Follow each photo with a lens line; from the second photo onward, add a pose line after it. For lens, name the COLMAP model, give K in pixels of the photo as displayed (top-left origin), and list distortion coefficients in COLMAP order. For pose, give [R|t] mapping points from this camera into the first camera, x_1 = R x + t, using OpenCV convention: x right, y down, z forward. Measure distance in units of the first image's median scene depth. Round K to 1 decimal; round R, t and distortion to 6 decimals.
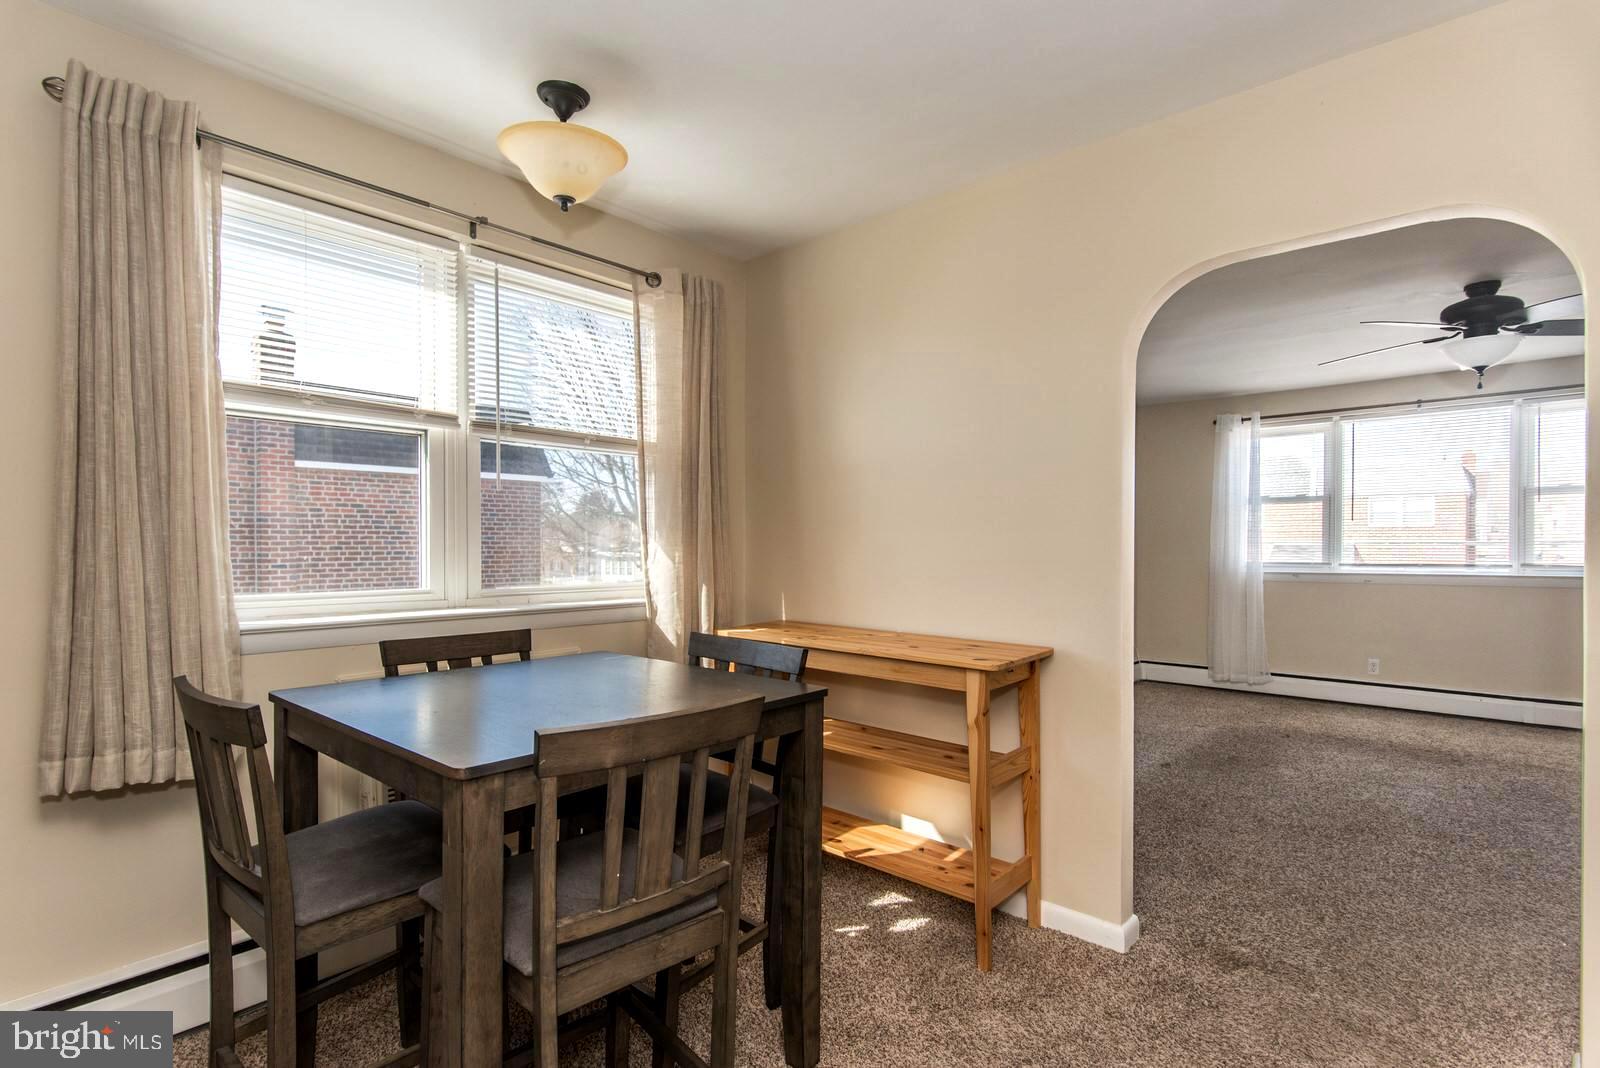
lens RADIAL K [[793.0, 0, 794.2], [0, 793.0, 554.7], [0, 0, 1]] dist [0.004995, -0.000308]
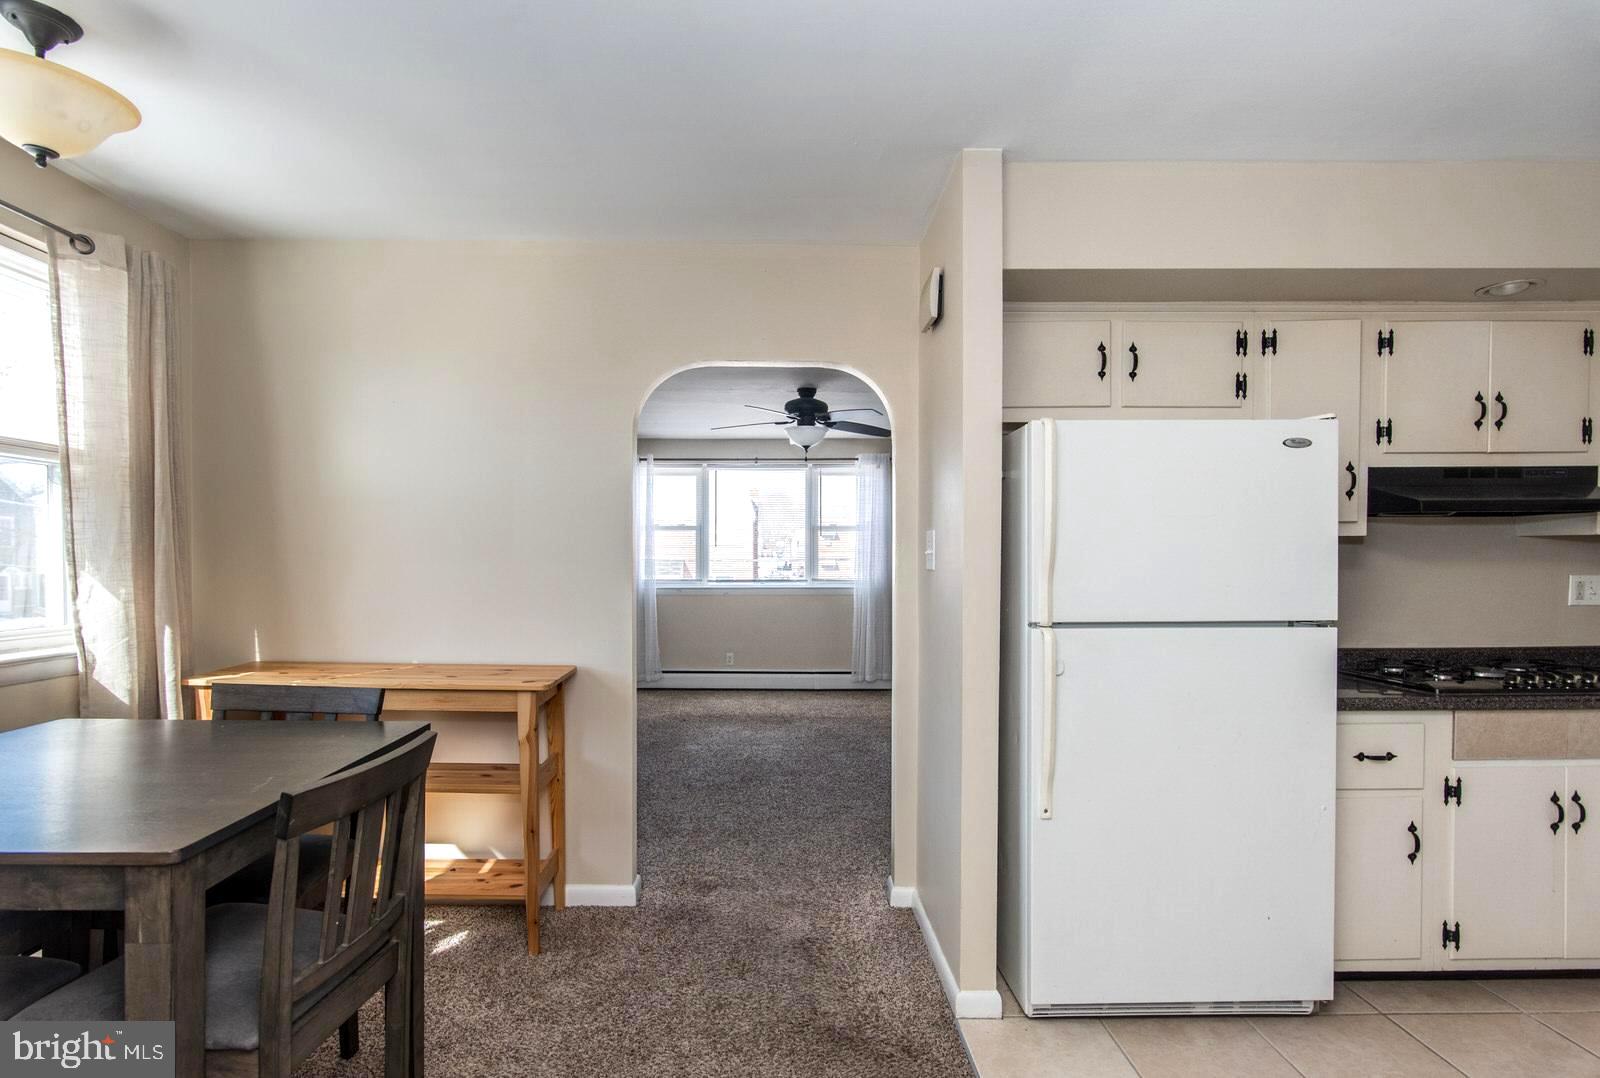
lens RADIAL K [[809.0, 0, 791.3], [0, 809.0, 571.2], [0, 0, 1]] dist [-0.002841, -0.000541]
pose [[0.727516, -0.007180, 0.686053, -0.218027], [0.003277, 0.999970, 0.006990, -0.024133], [-0.686082, -0.002837, 0.727518, -0.069058]]
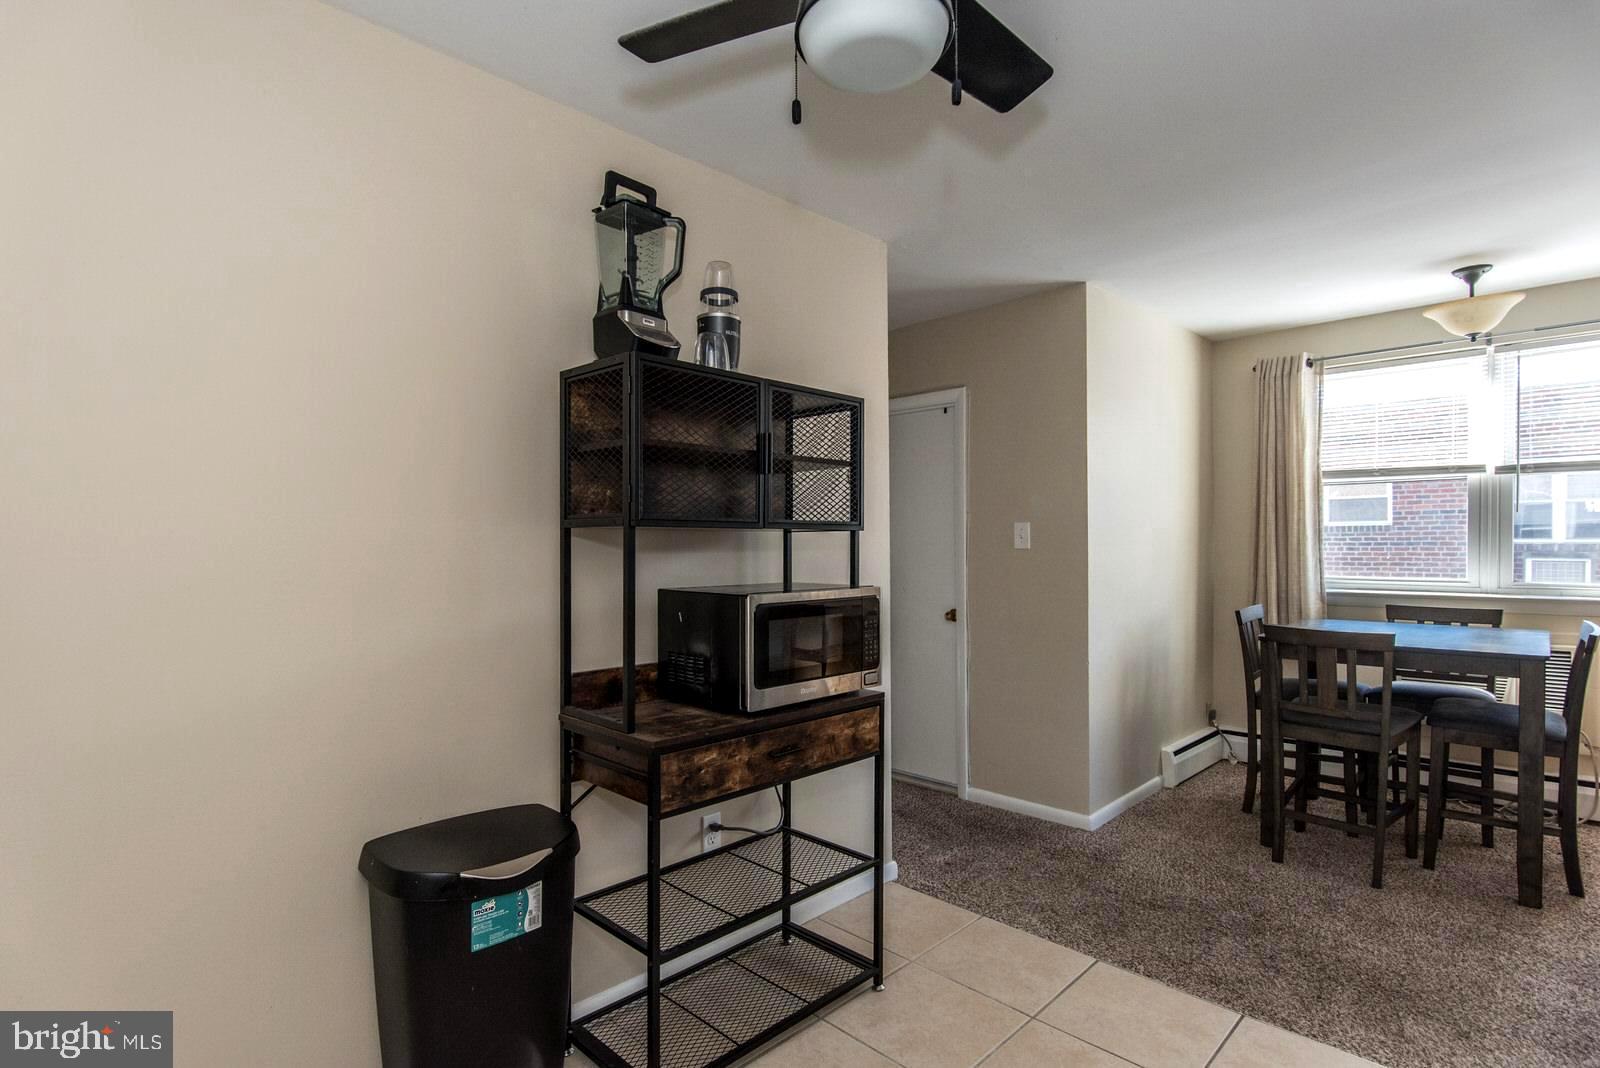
lens RADIAL K [[793.0, 0, 794.2], [0, 793.0, 554.7], [0, 0, 1]] dist [0.004995, -0.000308]
pose [[-0.033590, 0.013214, -0.999348, 0.978800], [-0.005103, 0.999897, 0.013392, -0.017281], [0.999423, 0.005549, -0.033519, -0.214729]]
